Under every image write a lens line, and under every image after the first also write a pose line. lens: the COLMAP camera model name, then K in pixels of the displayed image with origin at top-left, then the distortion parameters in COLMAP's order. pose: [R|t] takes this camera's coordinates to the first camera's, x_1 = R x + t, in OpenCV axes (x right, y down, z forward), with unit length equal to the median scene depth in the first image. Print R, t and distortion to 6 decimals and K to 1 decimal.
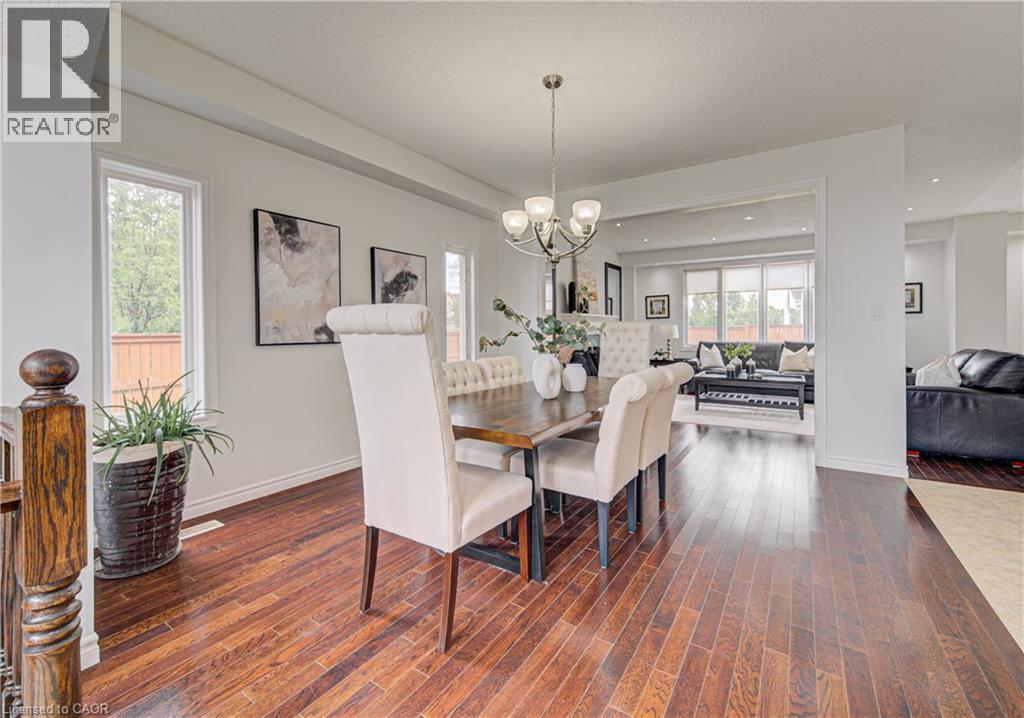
lens RADIAL K [[424.3, 0, 505.5], [0, 424.3, 335.9], [0, 0, 1]] dist [-0.000769, -0.000323]
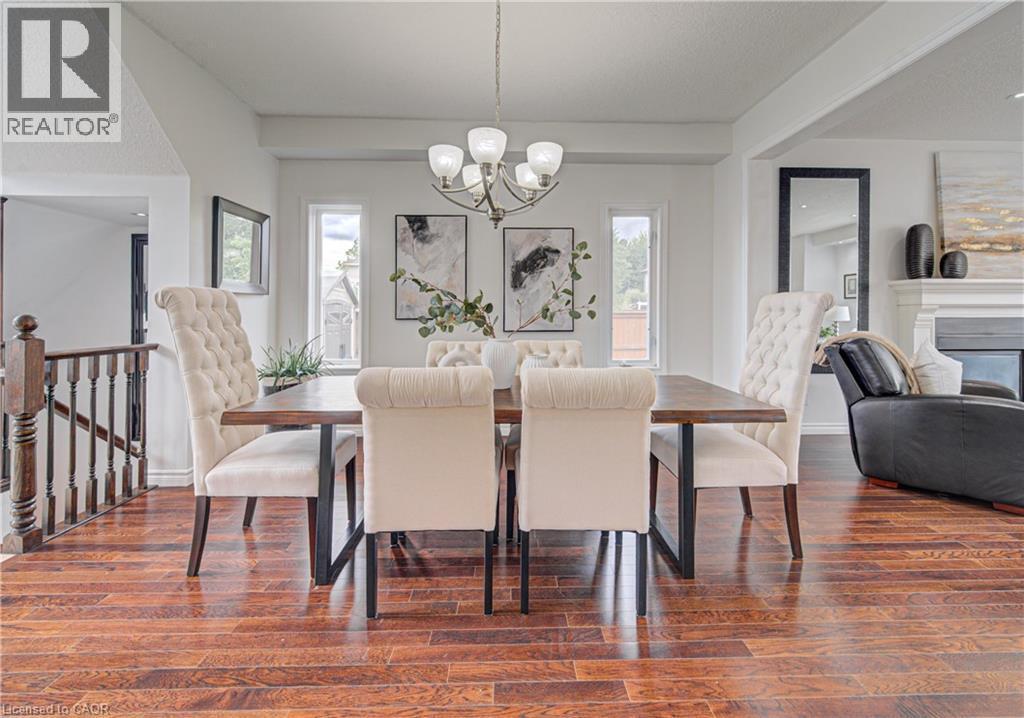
lens RADIAL K [[424.3, 0, 518.9], [0, 424.3, 314.2], [0, 0, 1]] dist [-0.000769, -0.000323]
pose [[0.594257, 0.001980, -0.804272, 0.614061], [-0.013236, 0.999886, -0.007318, 0.009088], [0.804166, 0.014994, 0.594216, 0.473019]]
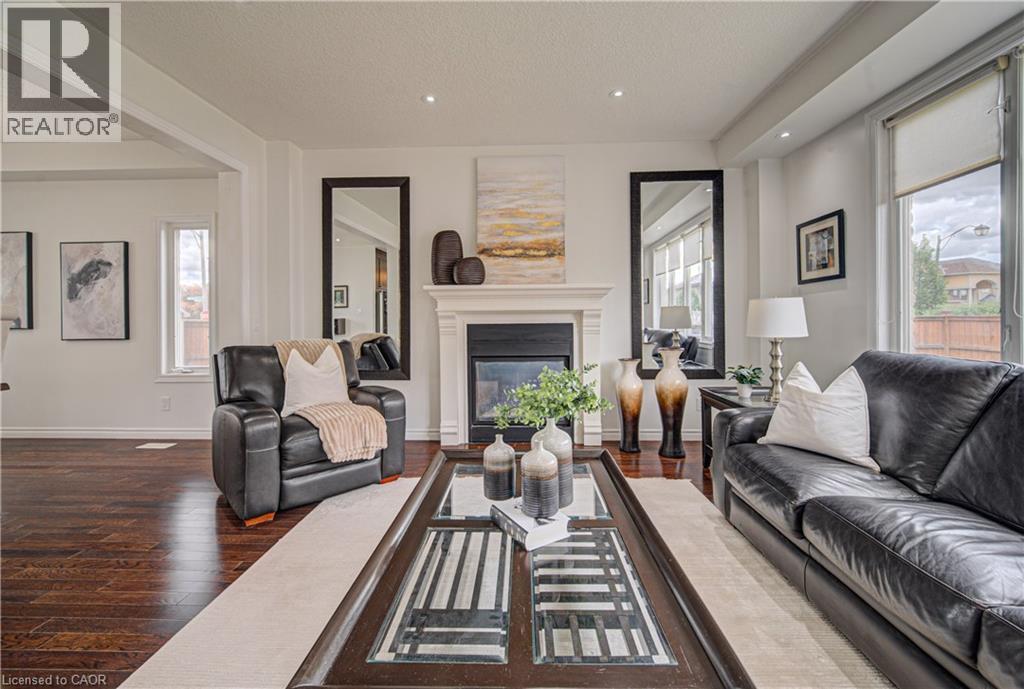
lens RADIAL K [[410.7, 0, 528.6], [0, 410.7, 323.3], [0, 0, 1]] dist [0.001025, -0.001009]
pose [[0.545350, 0.005465, -0.838191, 1.410105], [-0.005798, 0.999979, 0.002747, -0.011166], [0.838188, 0.003362, 0.545371, 1.624998]]
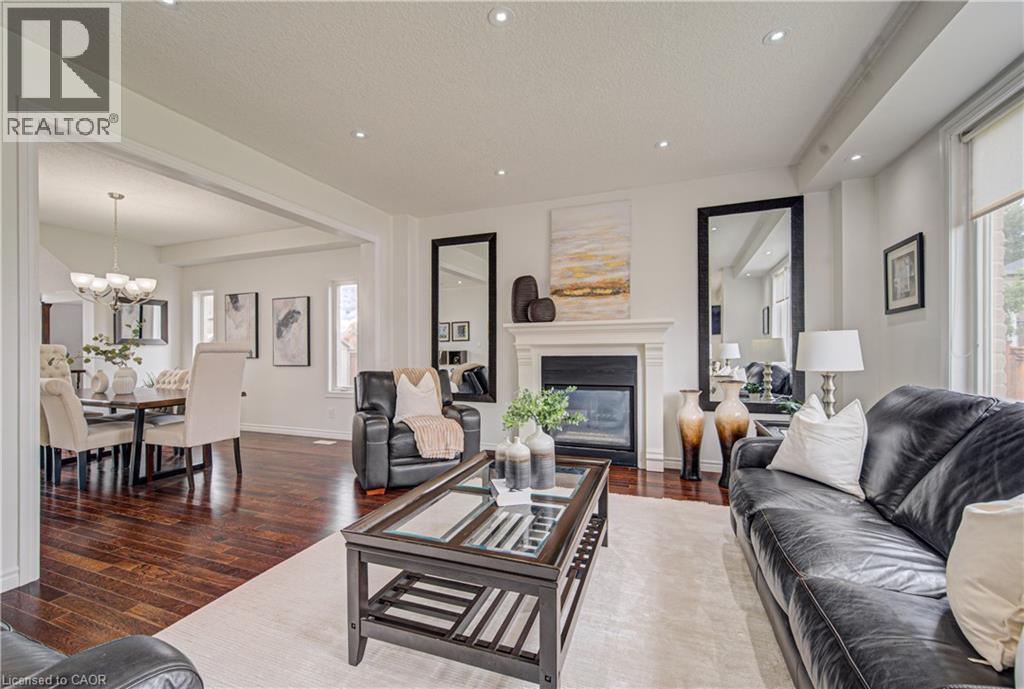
lens RADIAL K [[410.7, 0, 515.4], [0, 410.7, 355.3], [0, 0, 1]] dist [0.001025, -0.001009]
pose [[0.251242, 0.007130, -0.967898, 1.610782], [-0.008586, 0.999950, 0.005137, -0.013470], [0.967886, 0.007020, 0.251290, 1.693622]]
